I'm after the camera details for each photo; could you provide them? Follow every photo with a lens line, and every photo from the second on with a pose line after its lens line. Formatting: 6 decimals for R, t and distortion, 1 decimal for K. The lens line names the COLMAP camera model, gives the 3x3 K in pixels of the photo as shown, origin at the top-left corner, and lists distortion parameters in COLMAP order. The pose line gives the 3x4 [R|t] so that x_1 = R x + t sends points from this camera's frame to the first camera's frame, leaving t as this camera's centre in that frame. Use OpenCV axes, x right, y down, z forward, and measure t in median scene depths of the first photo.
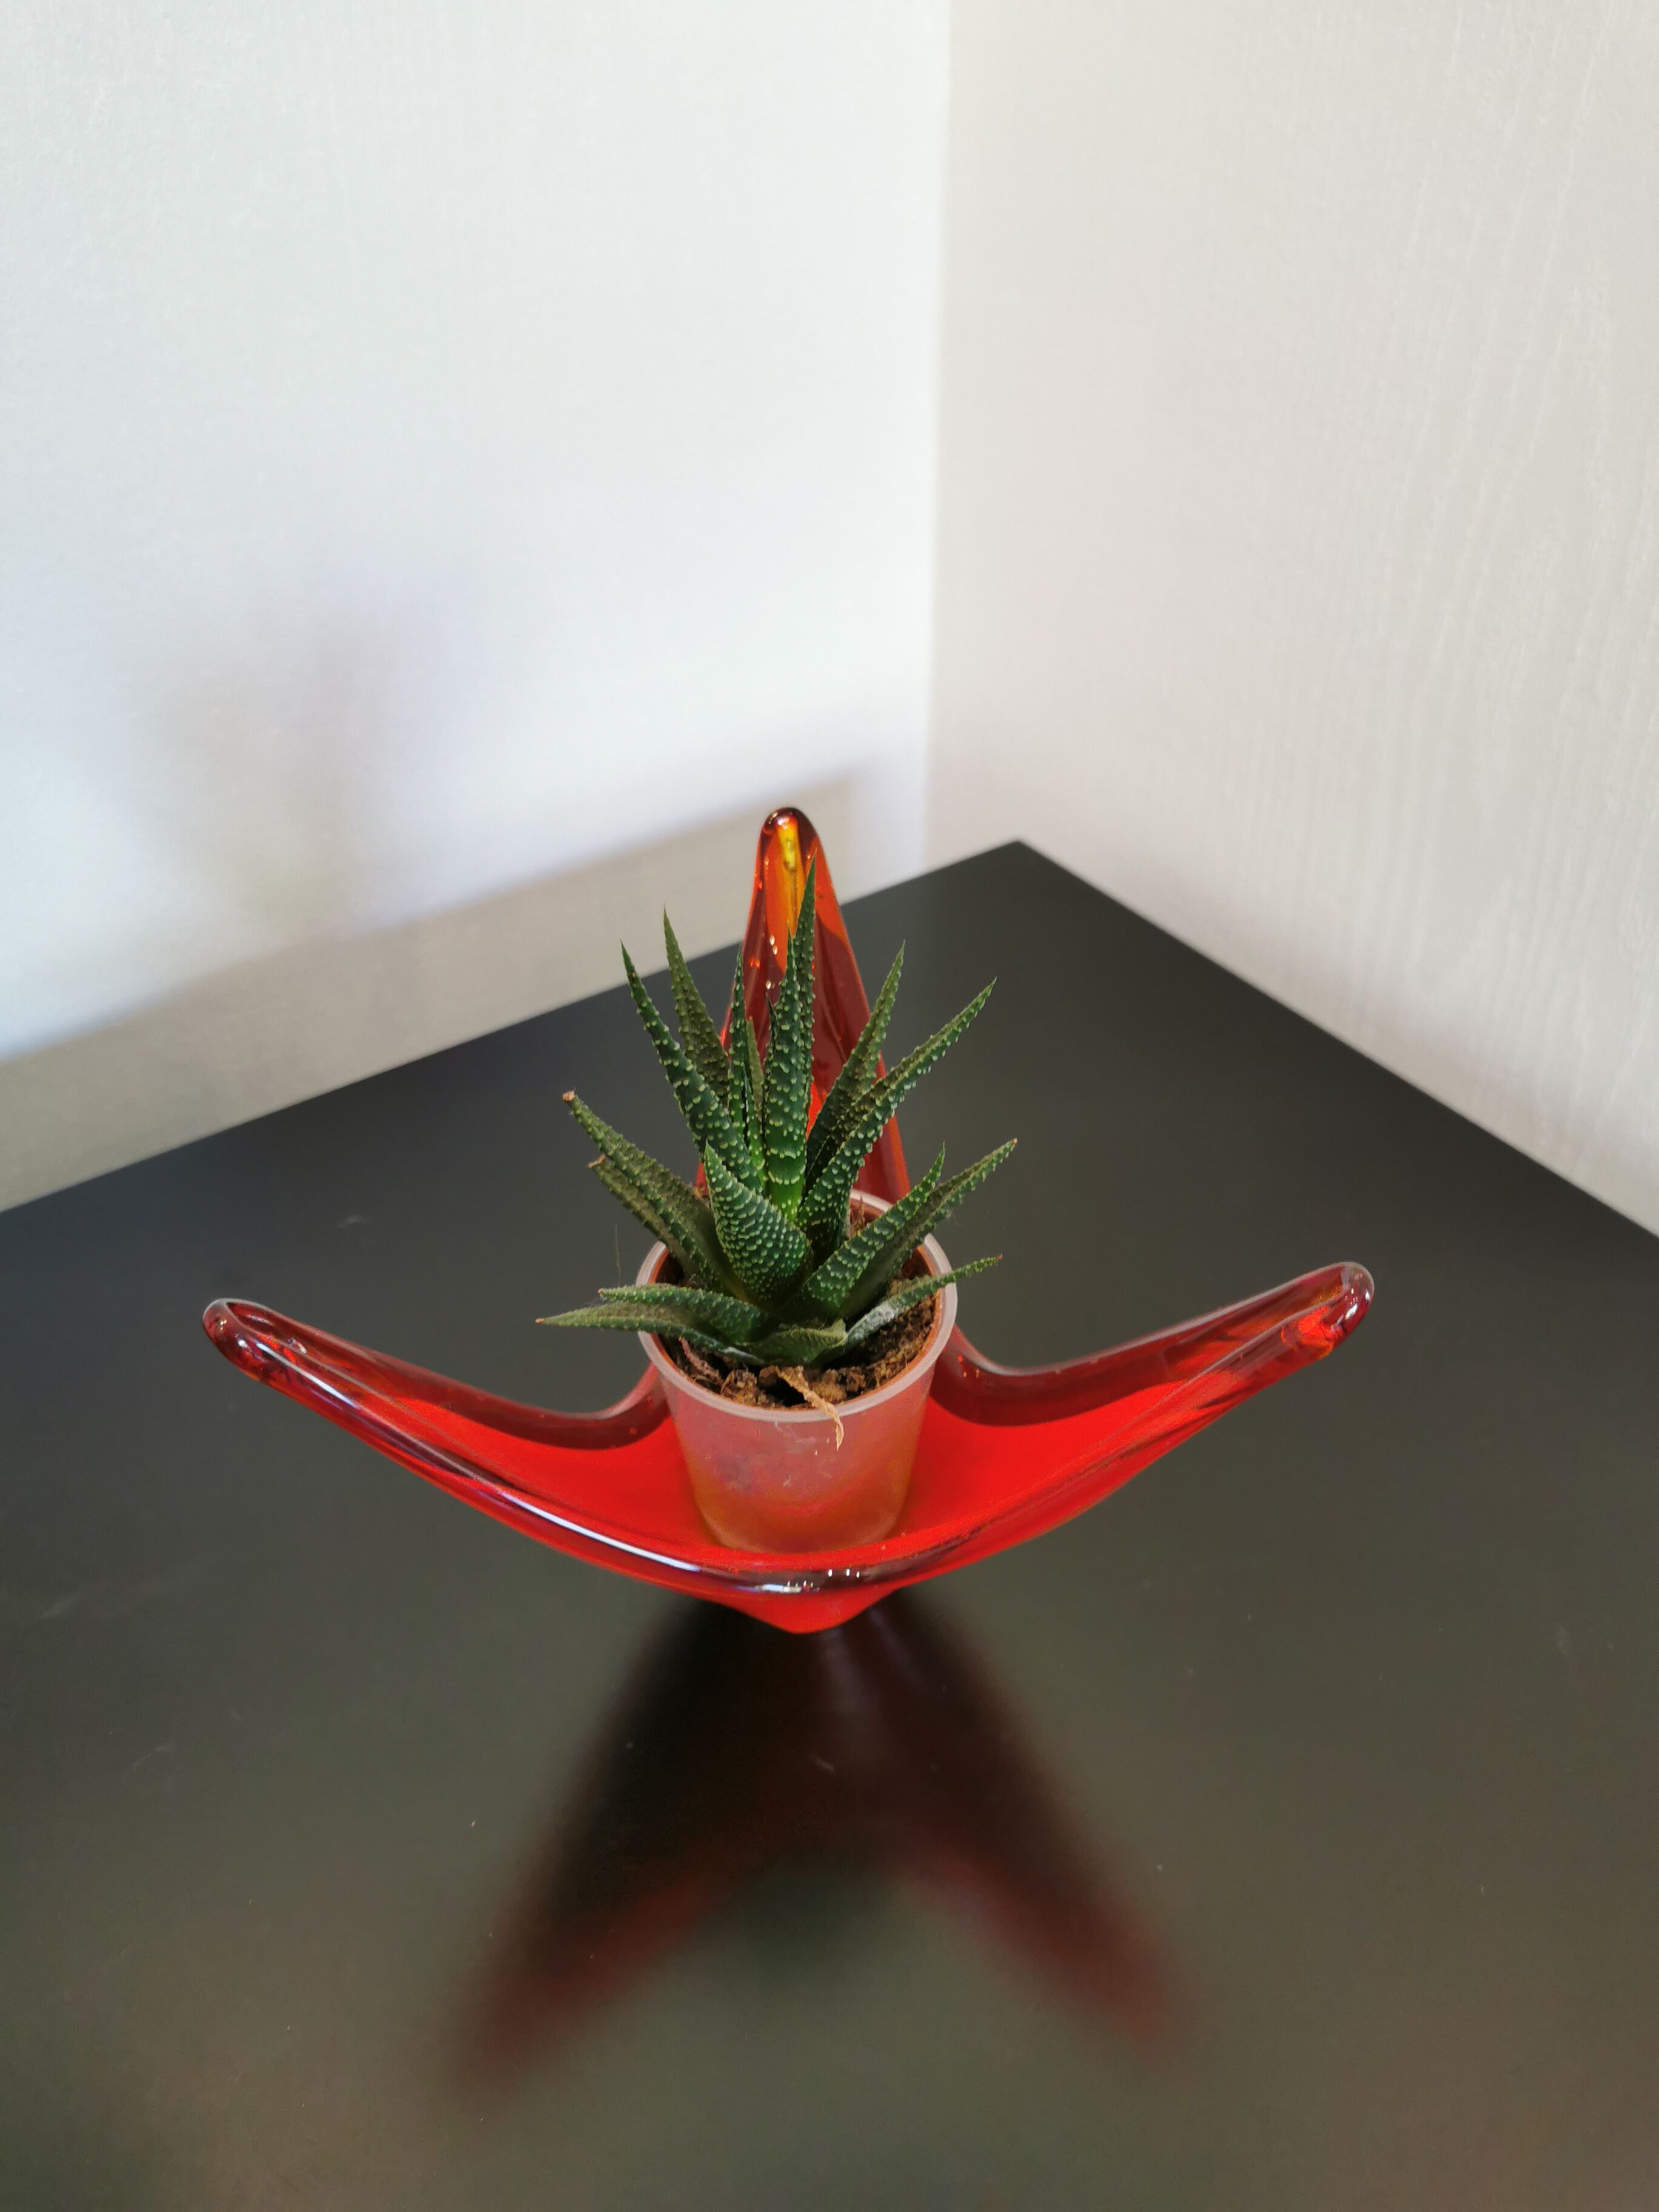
lens RADIAL K [[1724.2, 0, 829.5], [0, 1724.2, 1106.0], [0, 0, 1]] dist [-0.002327, 0.005728]
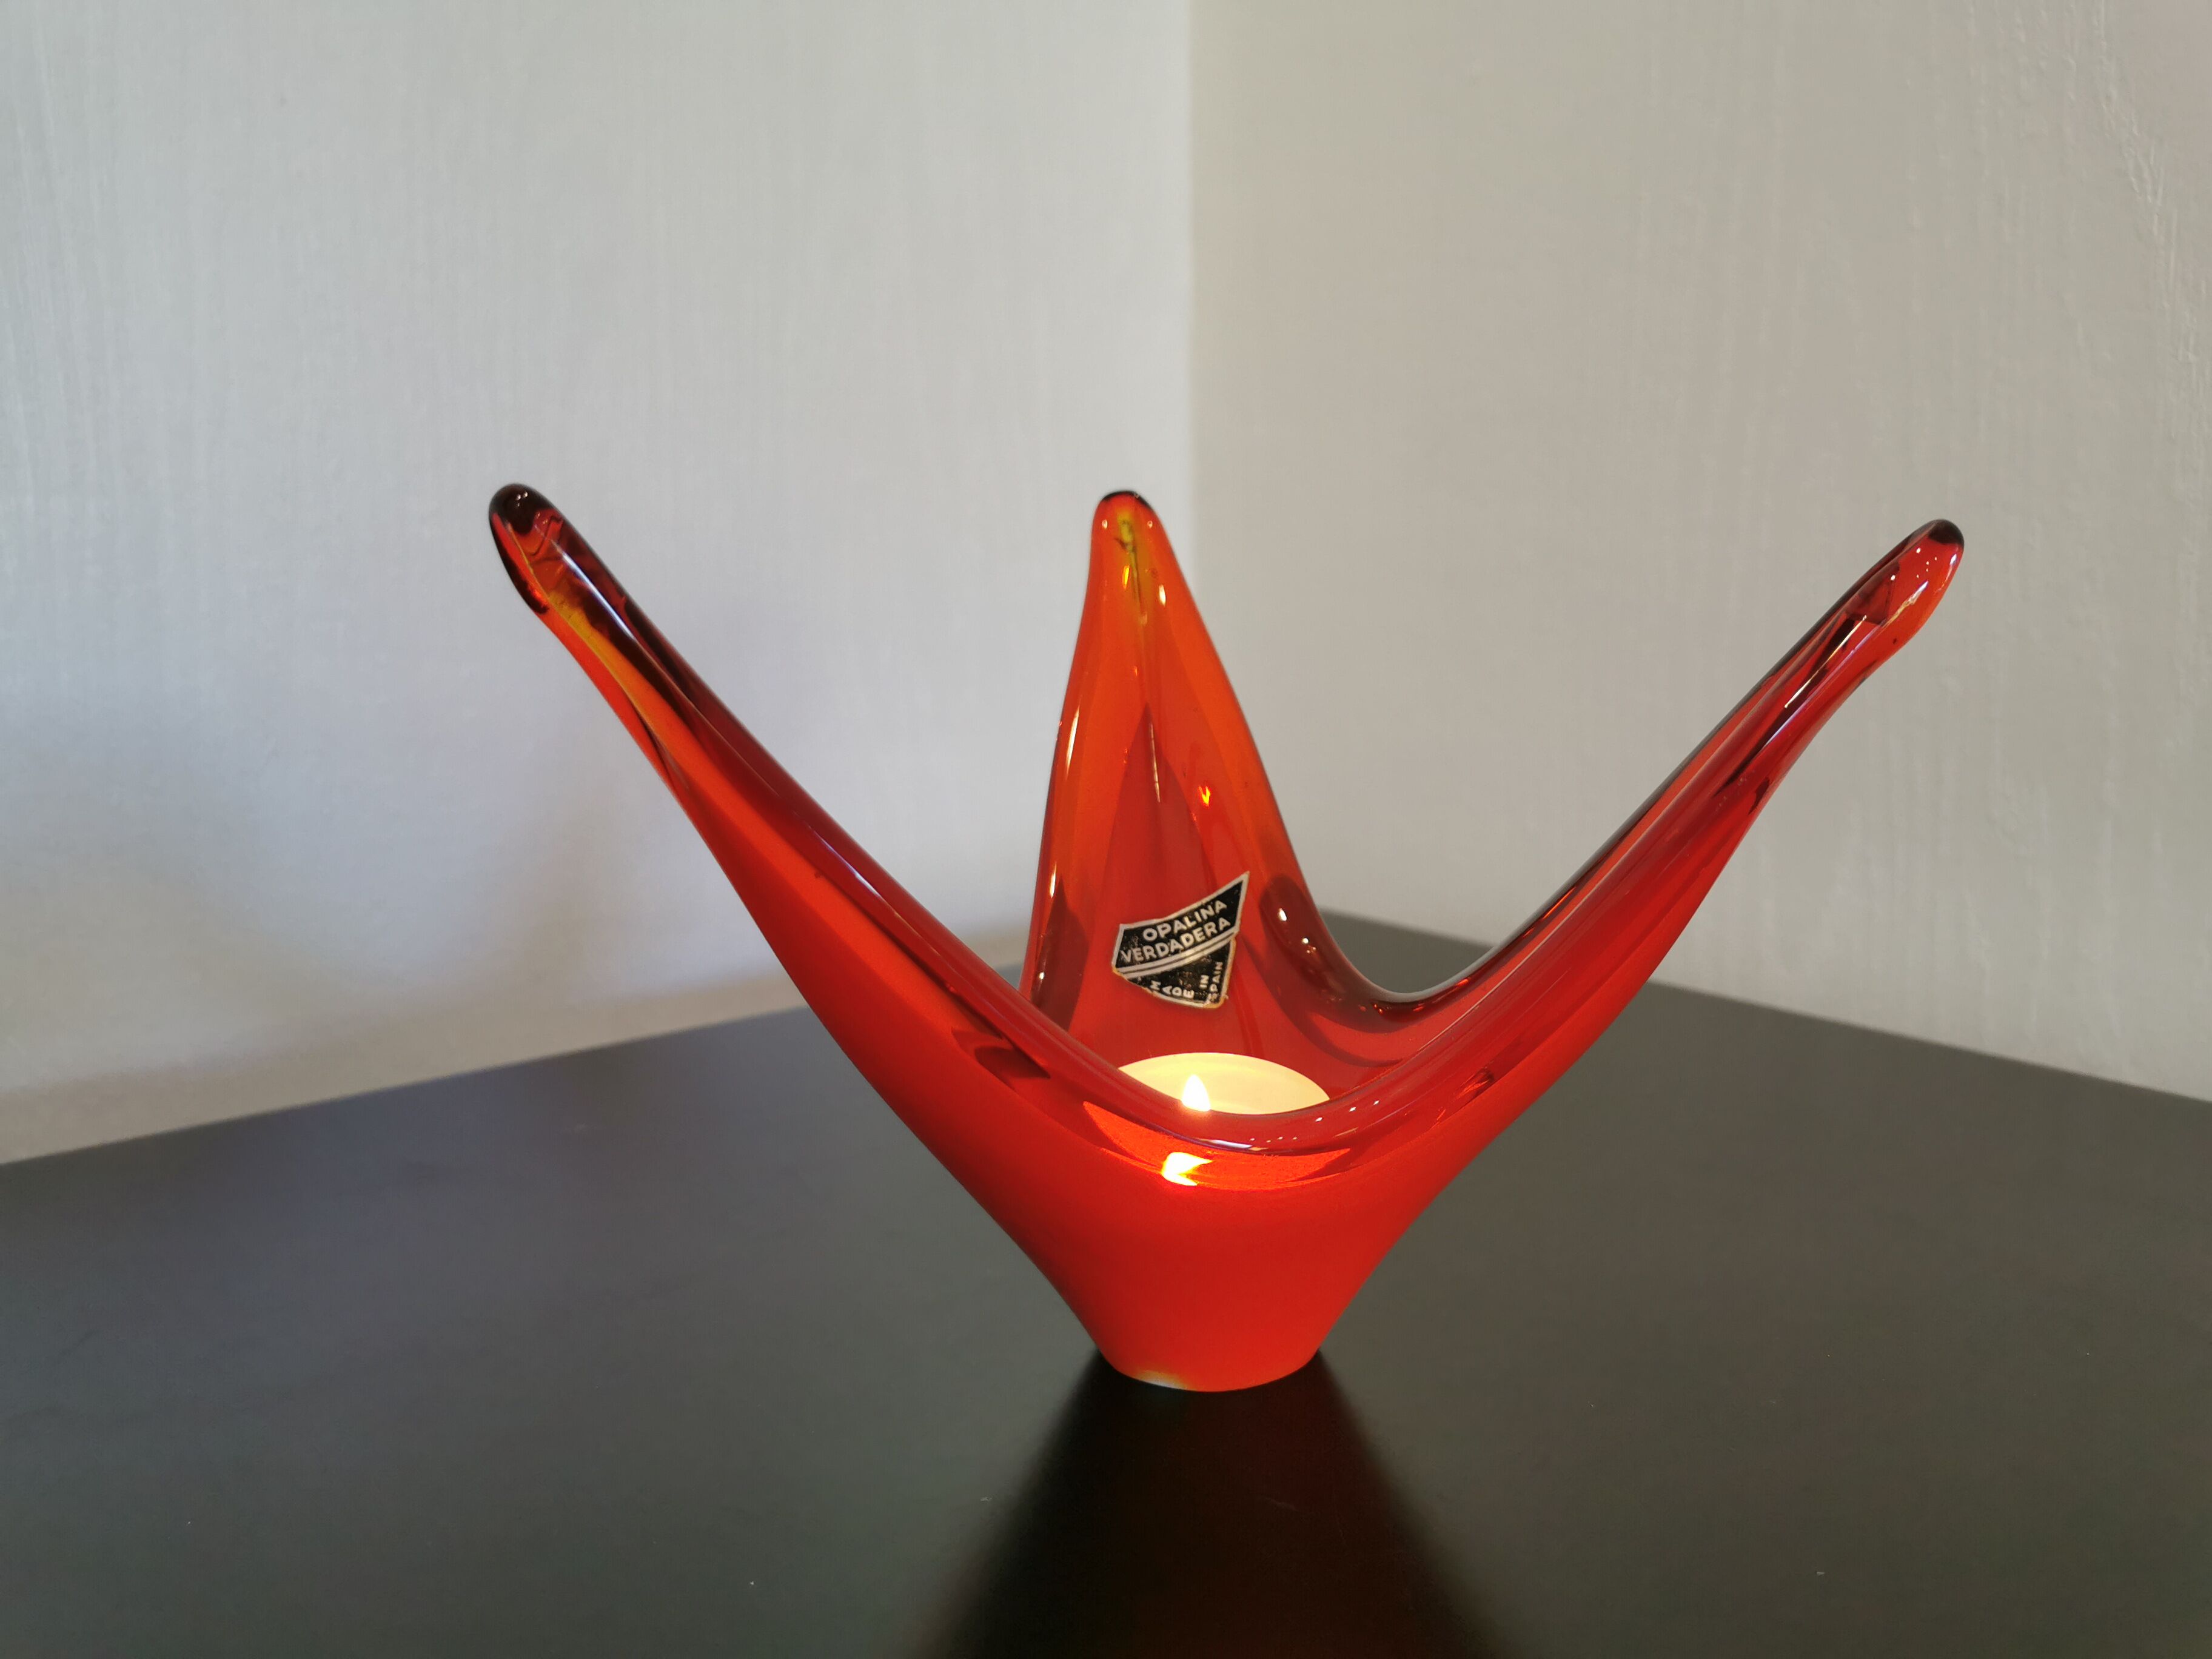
lens RADIAL K [[1753.5, 0, 1106.0], [0, 1753.5, 829.5], [0, 0, 1]] dist [0.003302, -0.000905]
pose [[0.998098, -0.018432, 0.058831, -0.073699], [0.044035, 0.881001, -0.471061, 0.324627], [-0.043148, 0.472756, 0.880136, 0.190498]]
